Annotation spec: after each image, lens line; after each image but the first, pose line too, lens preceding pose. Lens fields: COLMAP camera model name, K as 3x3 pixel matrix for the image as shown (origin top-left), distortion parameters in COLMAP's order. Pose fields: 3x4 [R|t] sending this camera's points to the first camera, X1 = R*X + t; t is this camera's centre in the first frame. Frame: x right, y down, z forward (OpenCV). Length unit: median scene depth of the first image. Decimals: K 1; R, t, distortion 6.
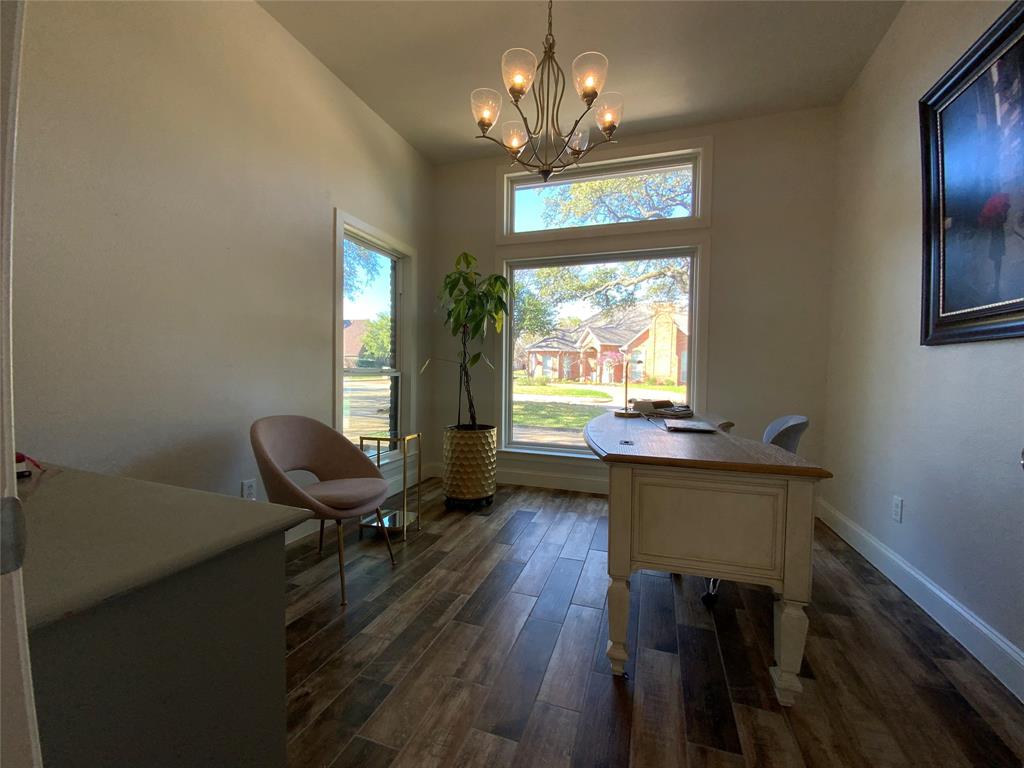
lens RADIAL K [[413.2, 0, 516.5], [0, 413.2, 386.1], [0, 0, 1]] dist [0.021308, -0.018147]
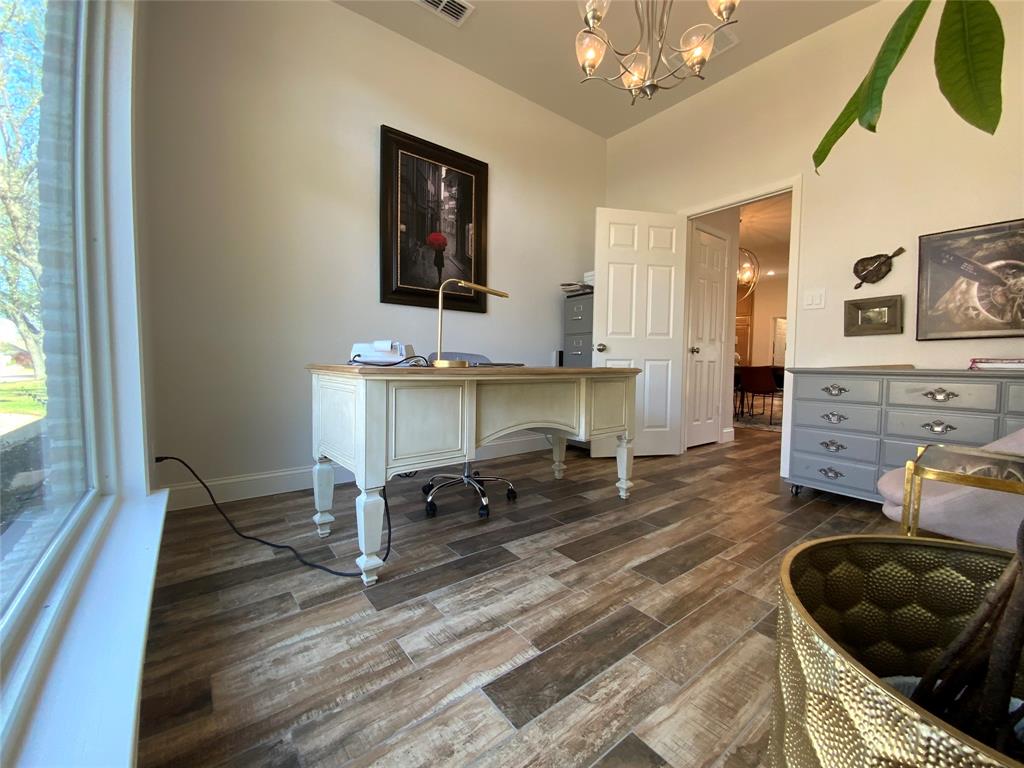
lens RADIAL K [[413.2, 0, 516.5], [0, 413.2, 386.1], [0, 0, 1]] dist [0.021308, -0.018147]
pose [[-0.826665, -0.056973, 0.559802, -0.184529], [0.000000, 0.994861, 0.101251, 0.037498], [-0.562694, 0.083701, -0.822417, 1.535854]]
